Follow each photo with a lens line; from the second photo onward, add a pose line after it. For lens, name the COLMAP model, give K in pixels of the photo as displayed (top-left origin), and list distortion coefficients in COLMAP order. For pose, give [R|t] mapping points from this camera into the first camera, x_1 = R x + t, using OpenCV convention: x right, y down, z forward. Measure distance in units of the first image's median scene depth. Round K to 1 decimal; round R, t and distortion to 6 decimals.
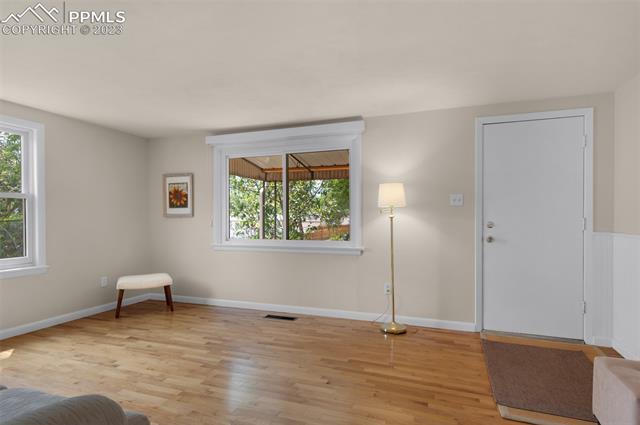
lens RADIAL K [[349.5, 0, 319.3], [0, 349.5, 220.4], [0, 0, 1]] dist [0.020594, -0.000349]
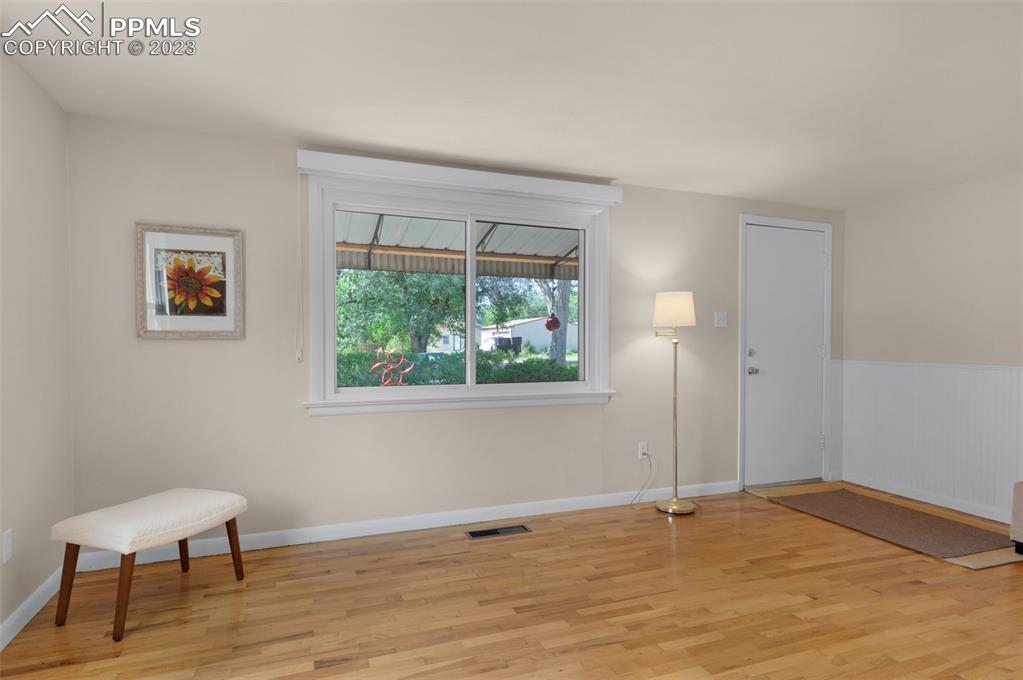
lens RADIAL K [[558.7, 0, 510.5], [0, 558.7, 352.7], [0, 0, 1]] dist [0.020594, -0.000349]
pose [[0.749657, -0.008271, 0.661775, -0.737976], [-0.000354, 0.999917, 0.012898, -0.003450], [-0.661827, -0.009904, 0.749591, 0.402780]]
